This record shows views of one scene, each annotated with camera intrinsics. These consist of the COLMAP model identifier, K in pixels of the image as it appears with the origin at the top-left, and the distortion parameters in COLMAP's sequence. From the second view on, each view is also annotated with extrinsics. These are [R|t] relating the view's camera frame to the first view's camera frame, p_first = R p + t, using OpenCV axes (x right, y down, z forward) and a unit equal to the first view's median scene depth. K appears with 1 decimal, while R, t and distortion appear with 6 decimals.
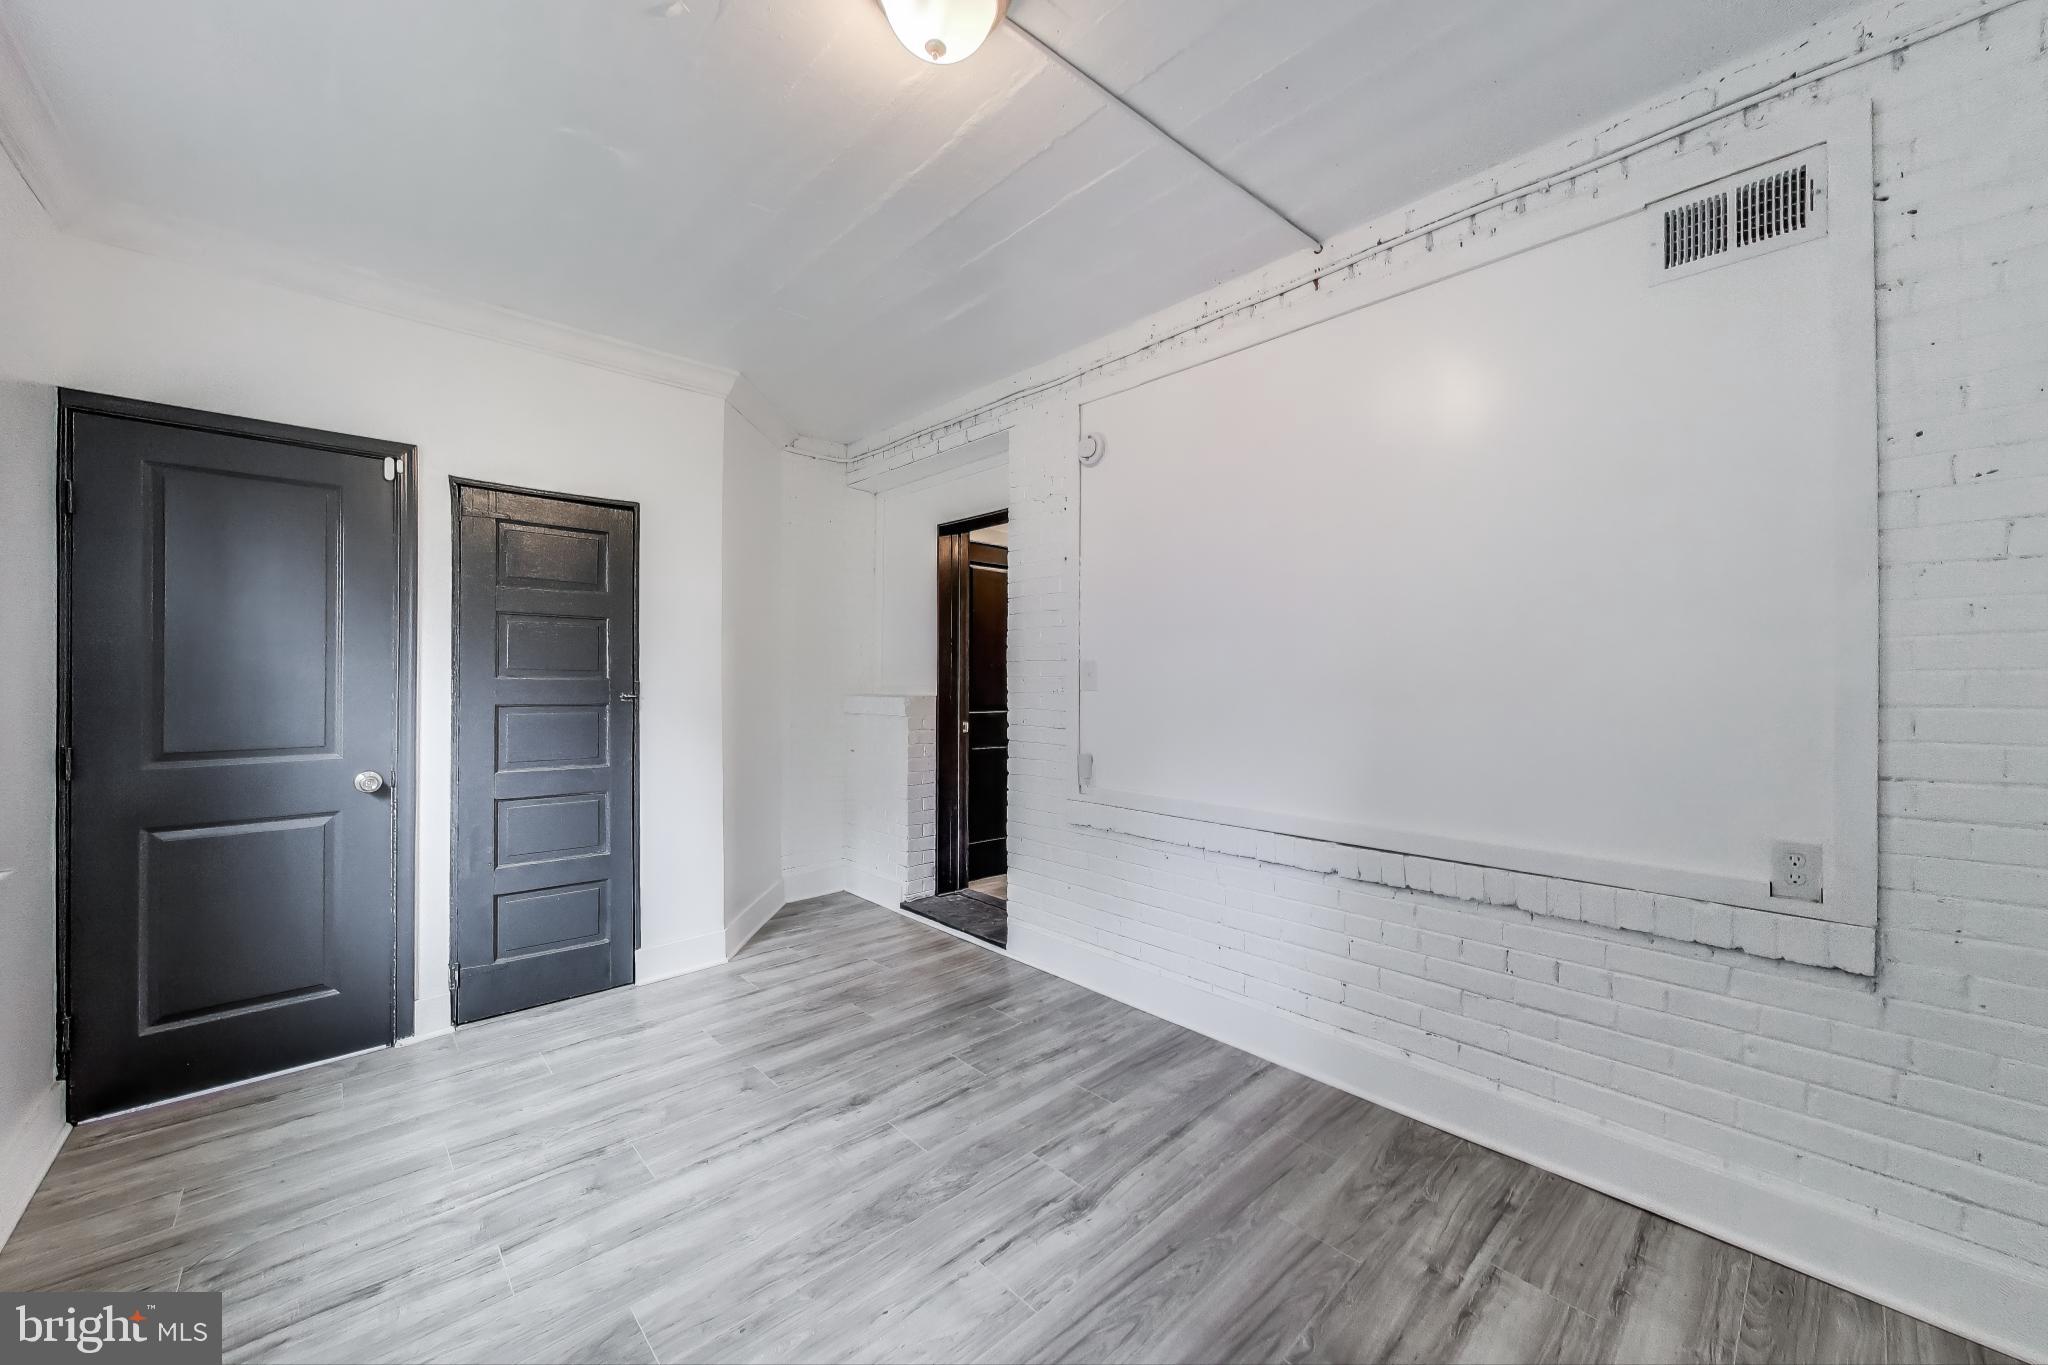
lens RADIAL K [[762.8, 0, 1027.0], [0, 762.8, 681.8], [0, 0, 1]] dist [-0.000544, 0.000379]
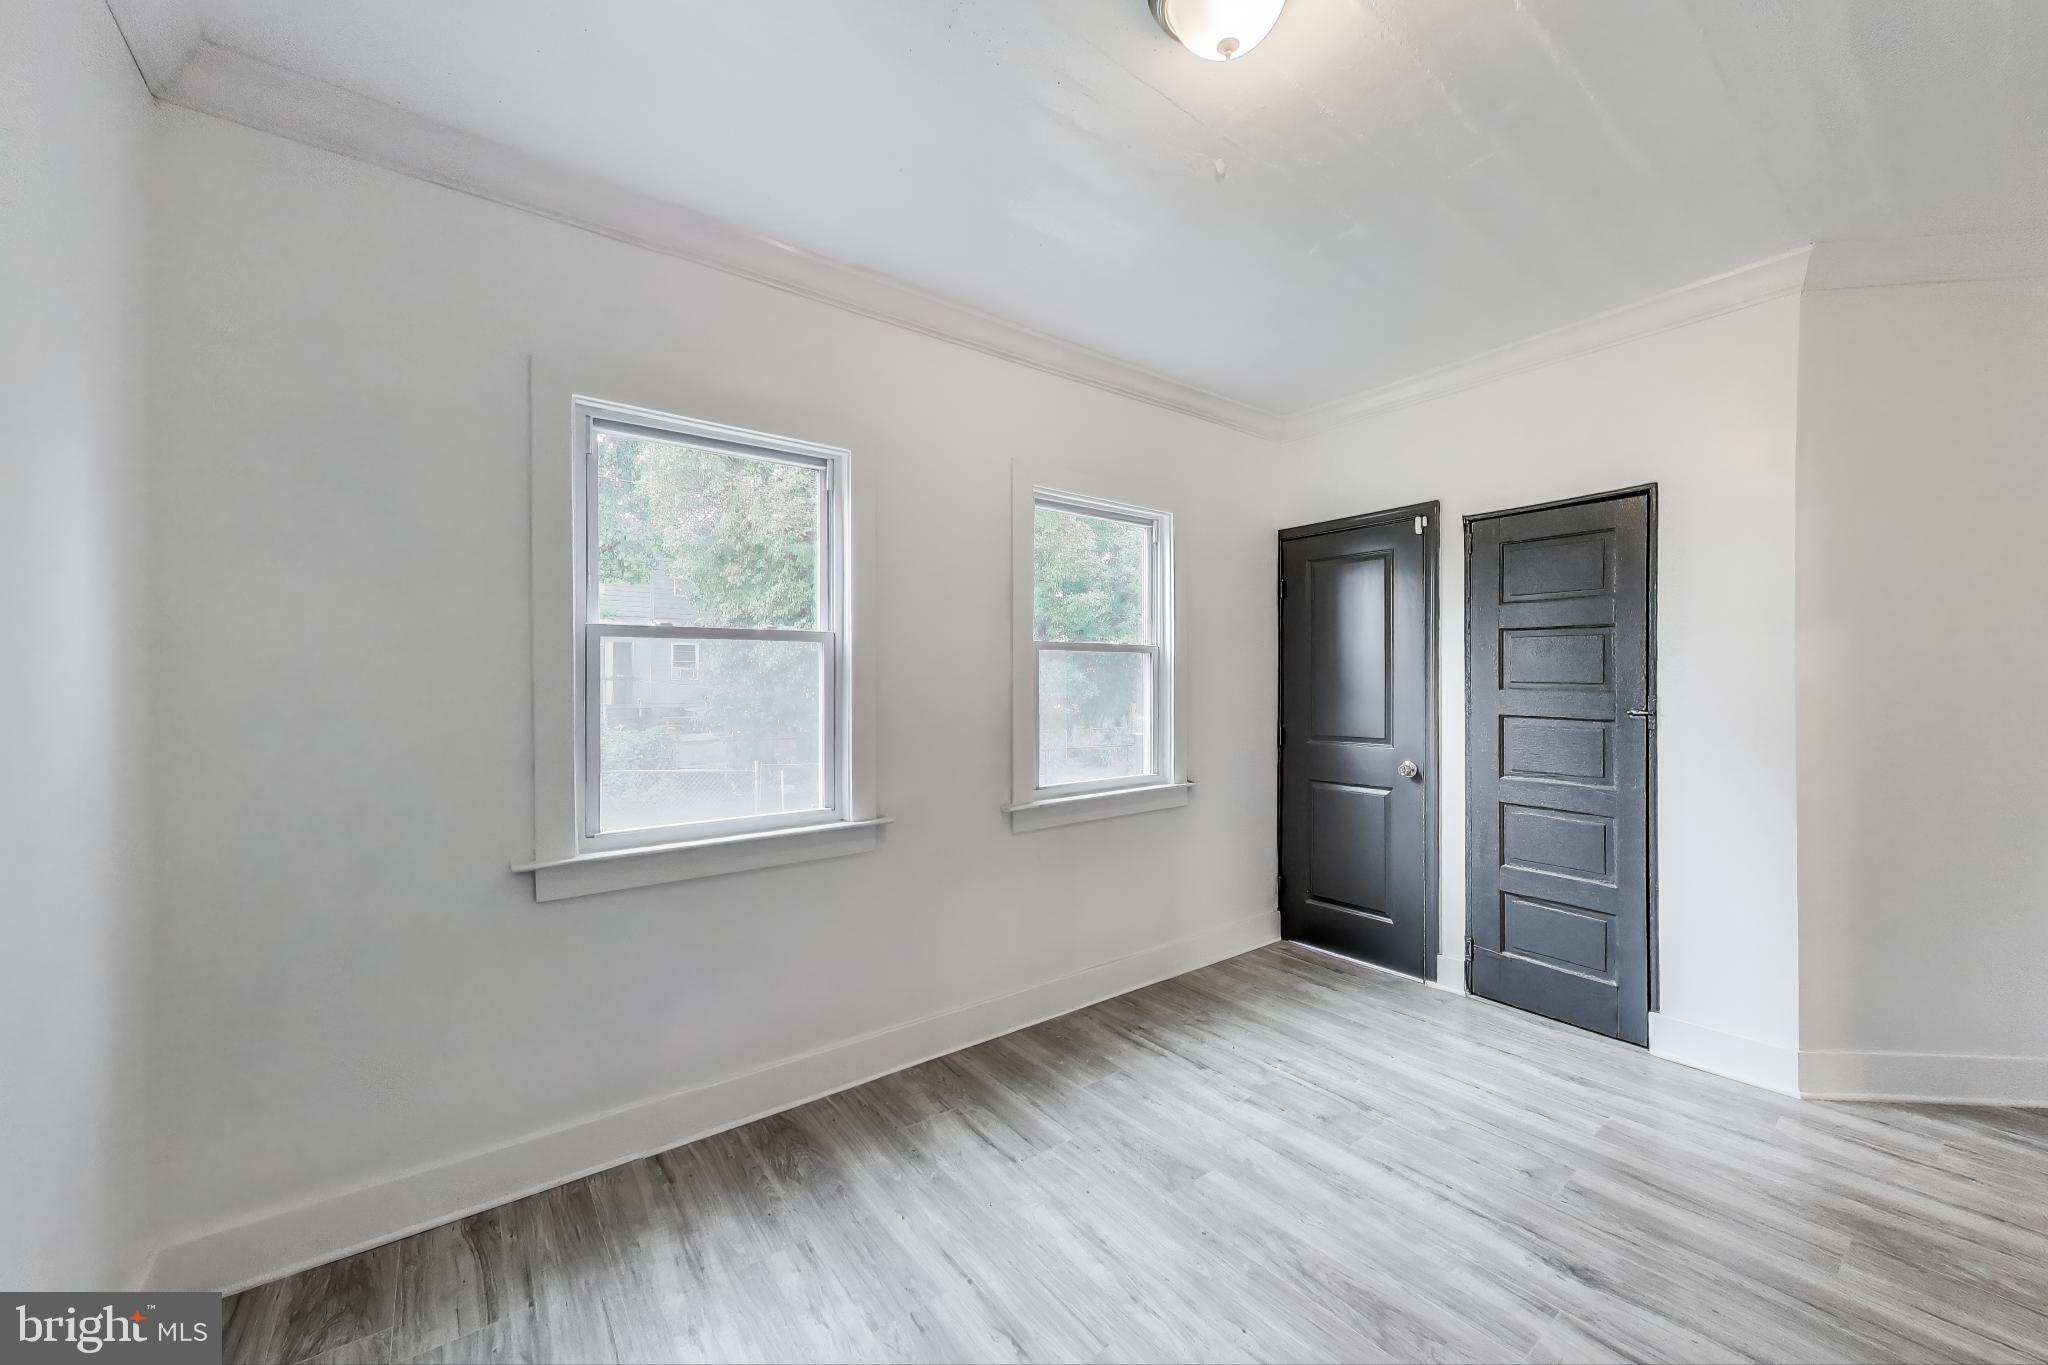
lens RADIAL K [[762.8, 0, 1027.0], [0, 762.8, 681.8], [0, 0, 1]] dist [-0.000544, 0.000379]
pose [[-0.098046, -0.008149, -0.995148, 0.609448], [-0.004006, 0.999962, -0.007794, -0.007837], [0.995174, 0.003222, -0.098075, 0.591267]]
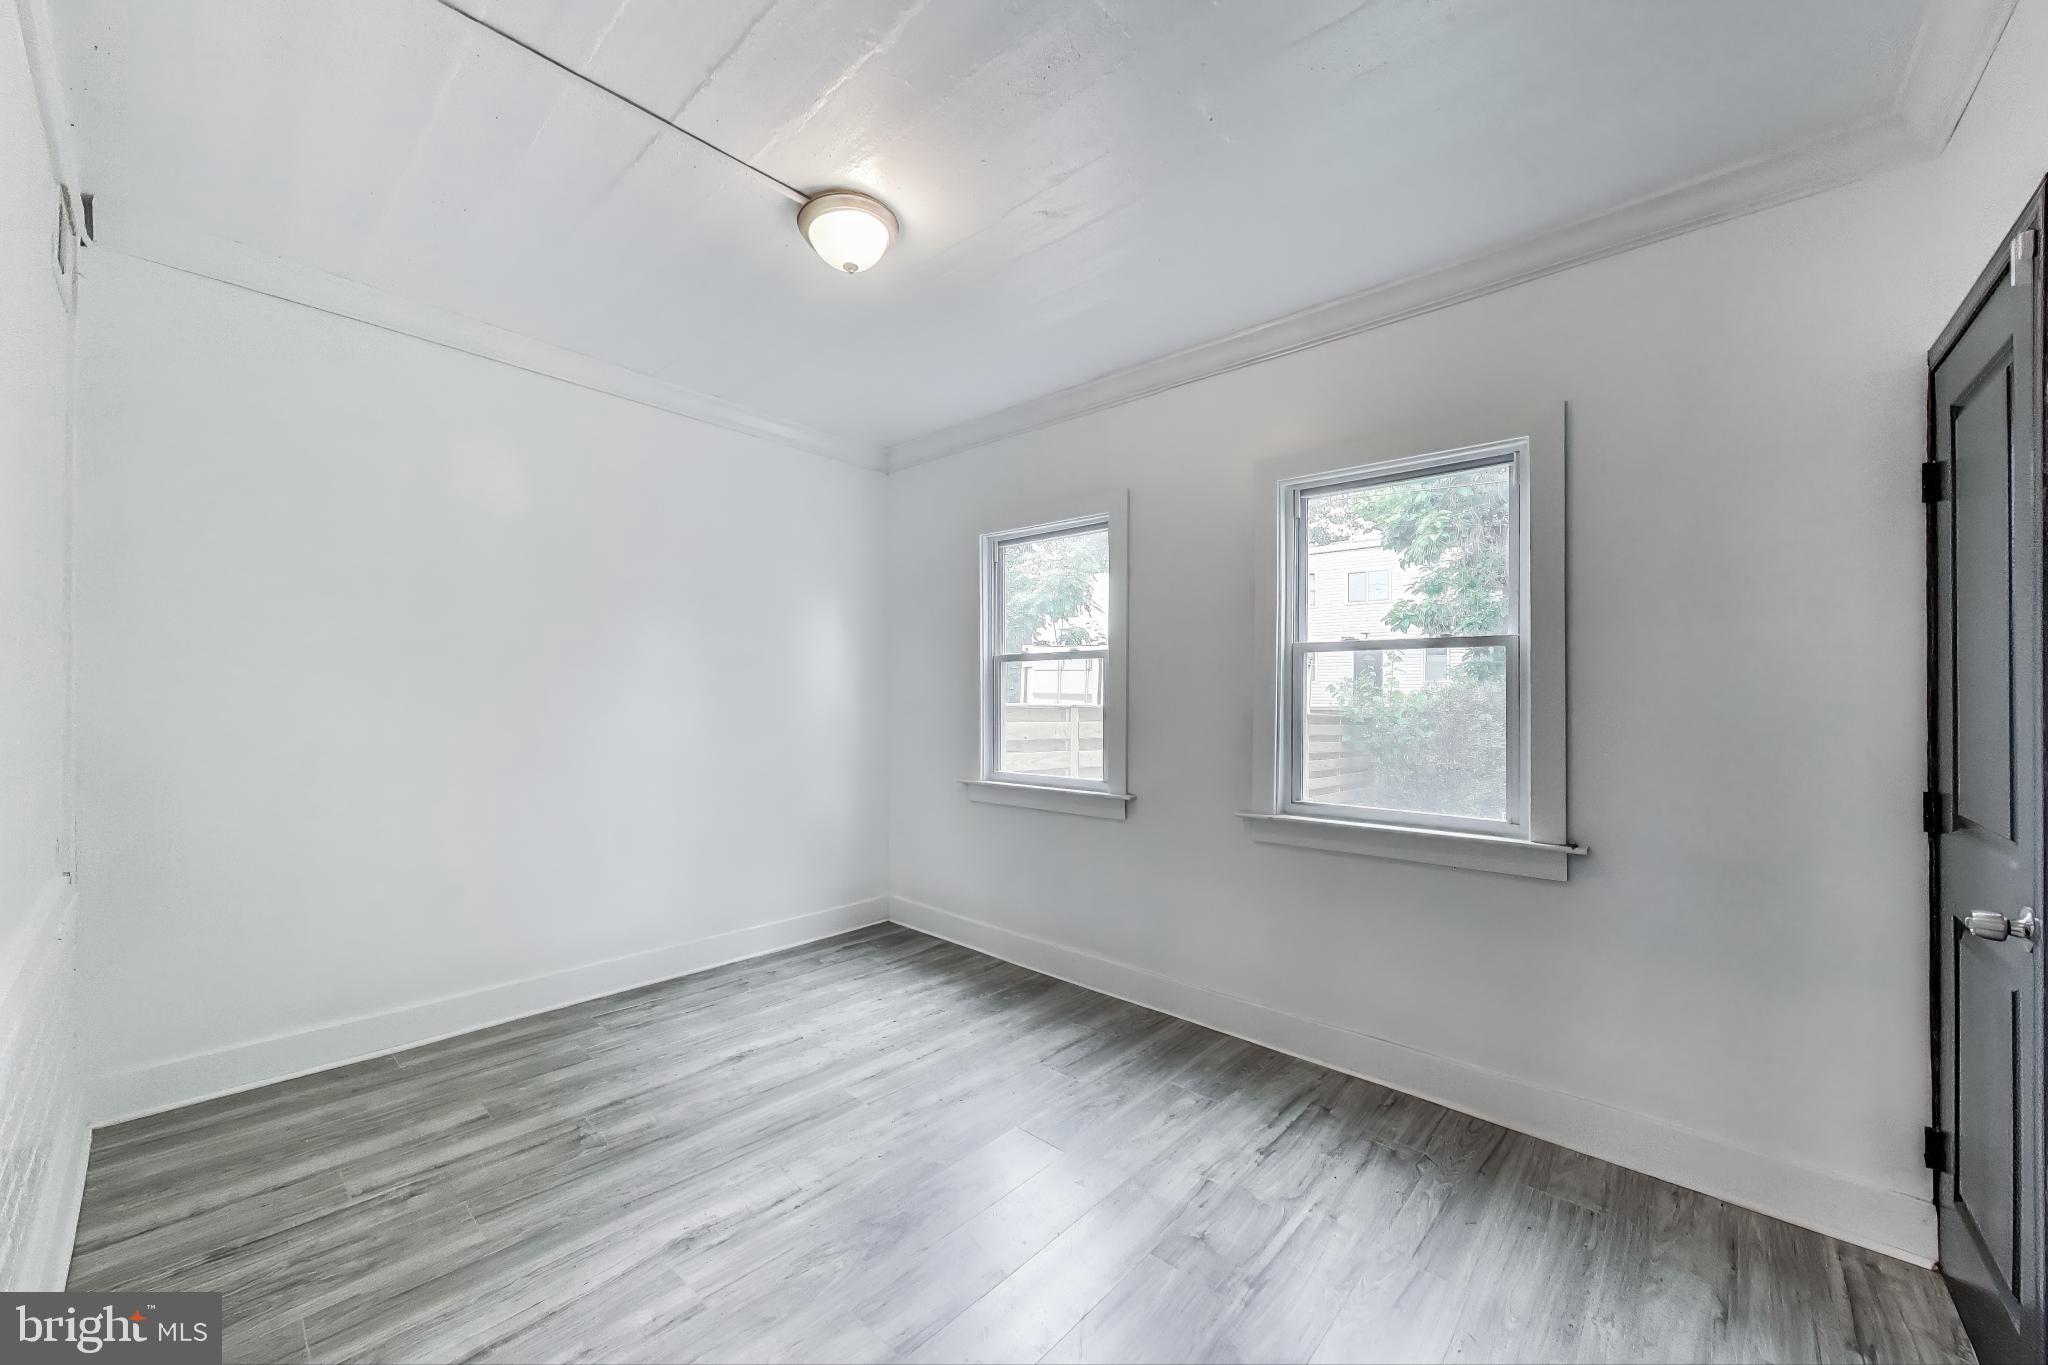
lens RADIAL K [[762.8, 0, 1027.0], [0, 762.8, 681.8], [0, 0, 1]] dist [-0.000544, 0.000379]
pose [[-0.995694, -0.009754, -0.092183, -0.231155], [-0.009339, 0.999944, -0.004930, -0.019465], [0.092226, -0.004048, -0.995730, 1.745560]]
